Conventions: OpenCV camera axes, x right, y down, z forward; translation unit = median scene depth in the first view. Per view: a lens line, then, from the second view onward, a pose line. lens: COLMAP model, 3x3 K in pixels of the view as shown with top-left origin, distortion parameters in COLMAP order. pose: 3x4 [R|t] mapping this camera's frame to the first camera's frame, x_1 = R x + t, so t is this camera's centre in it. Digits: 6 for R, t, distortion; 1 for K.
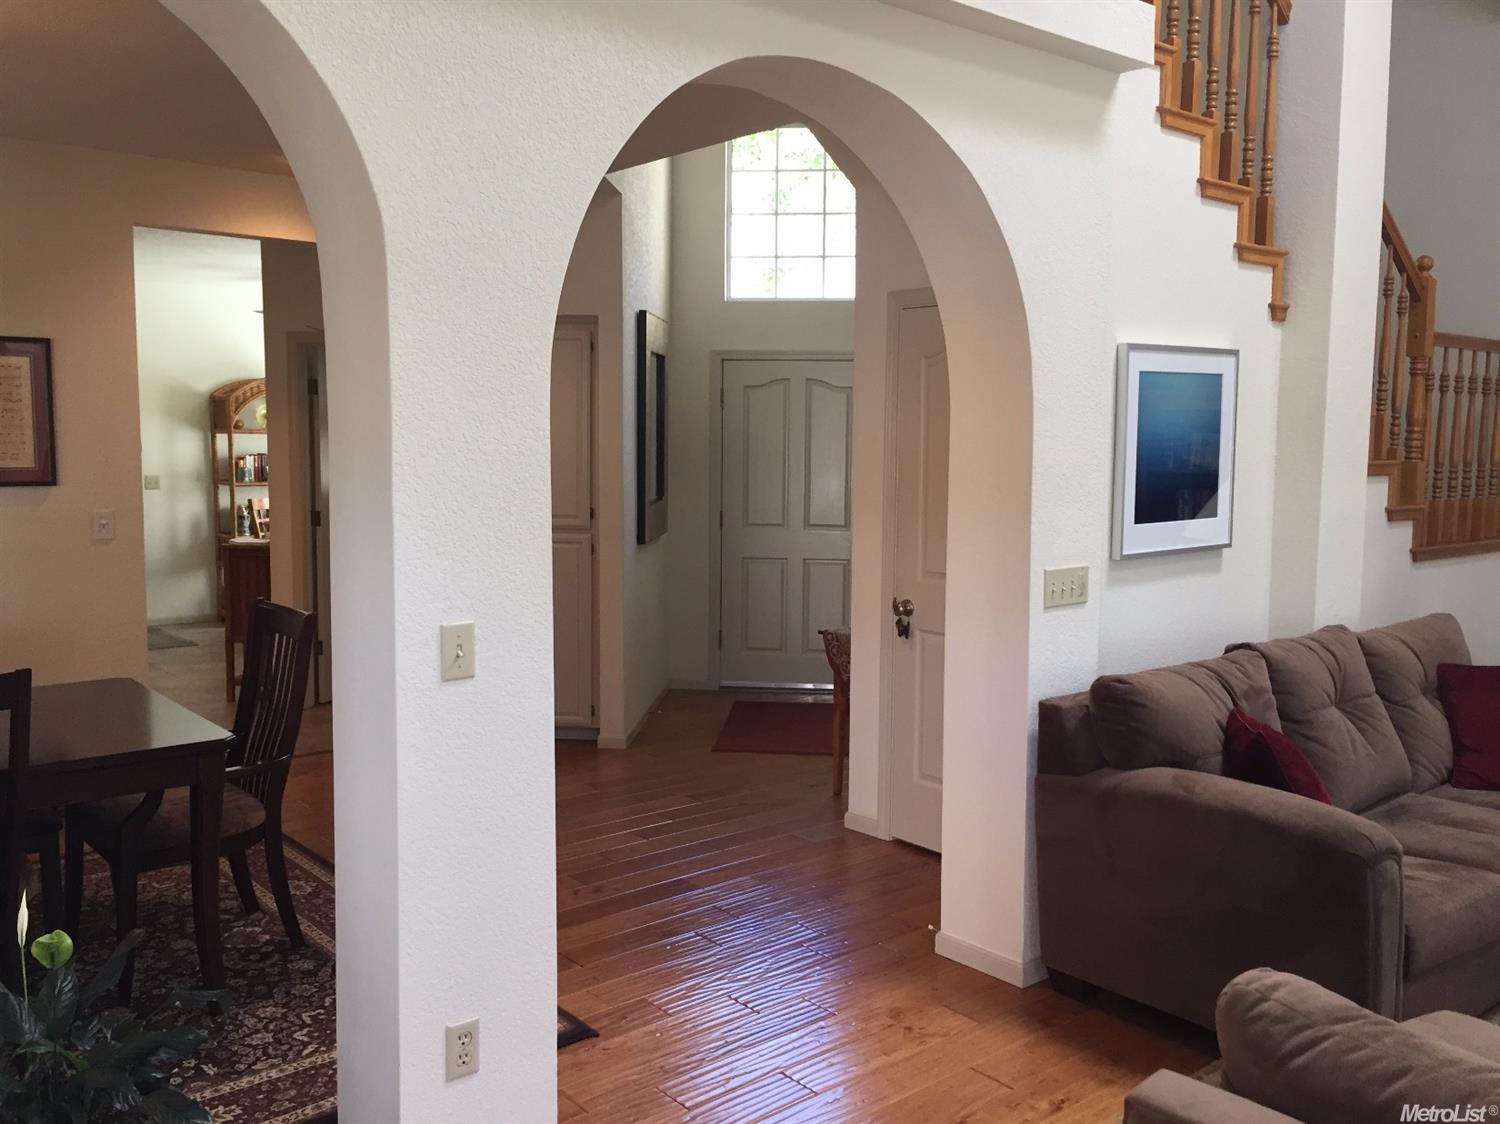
lens RADIAL K [[1279.5, 0, 754.2], [0, 1279.5, 556.0], [0, 0, 1]] dist [0.099783, -0.141829]
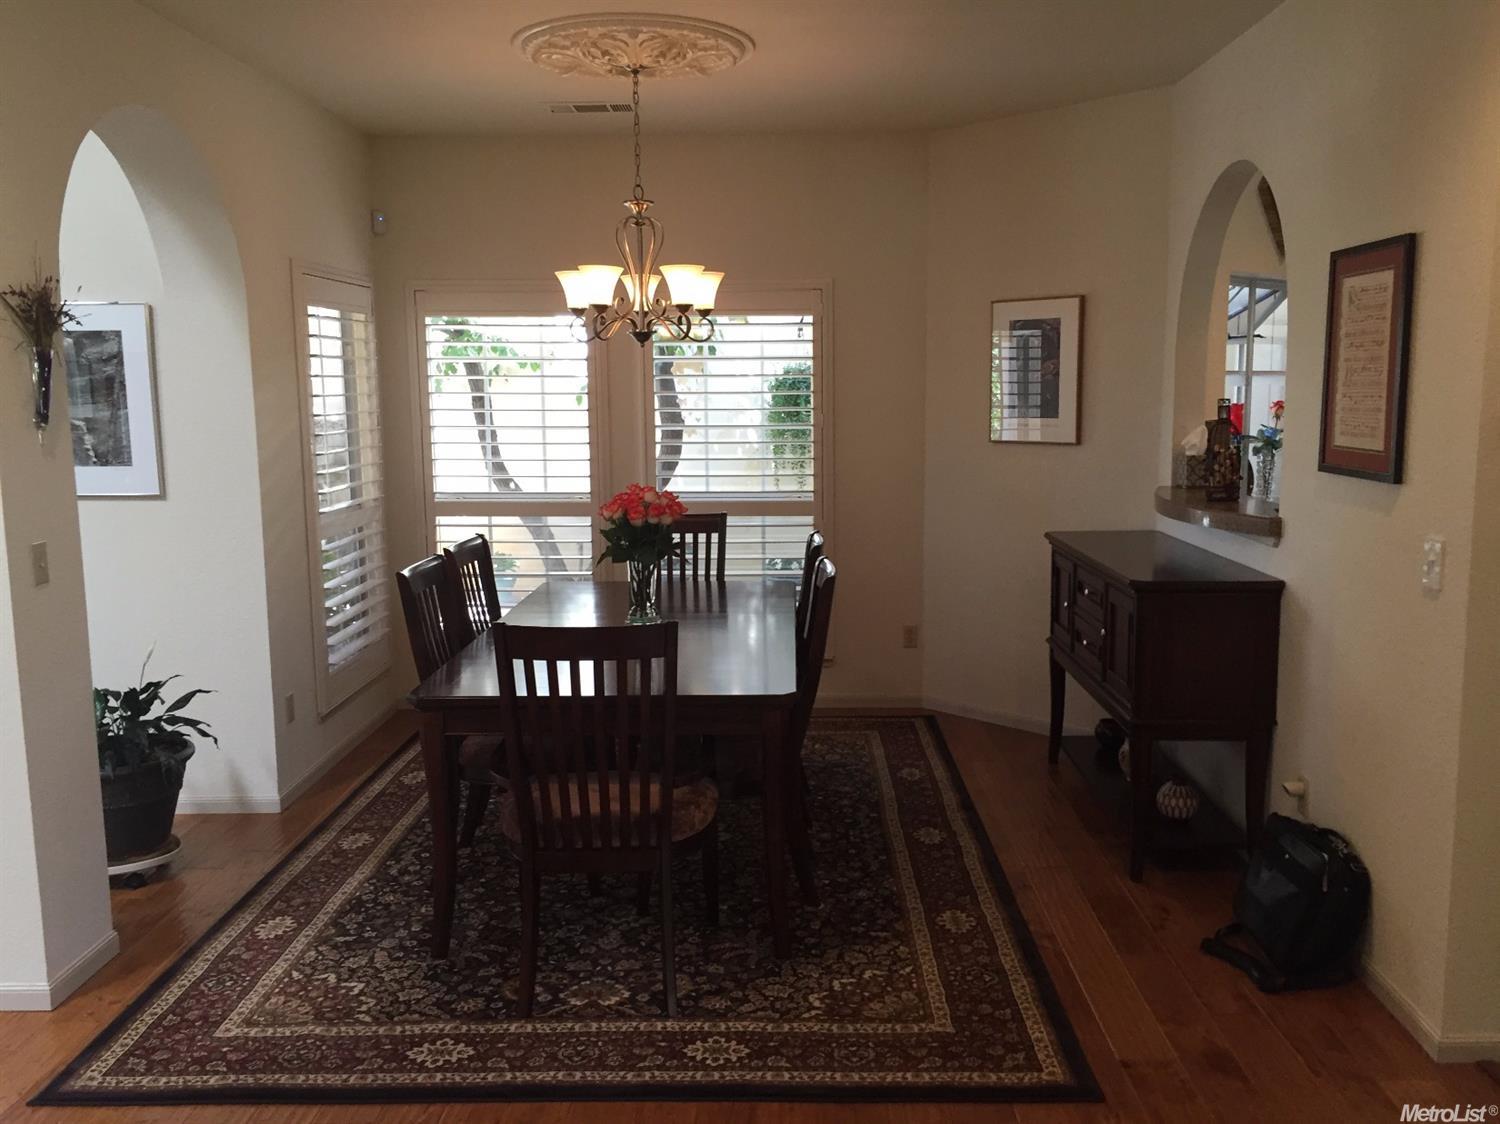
lens RADIAL K [[1279.5, 0, 754.2], [0, 1279.5, 556.0], [0, 0, 1]] dist [0.099783, -0.141829]
pose [[-0.660486, 0.100701, -0.744055, 0.033232], [-0.067671, 0.978949, 0.192563, -0.037078], [0.747782, 0.177536, -0.639767, 0.370654]]
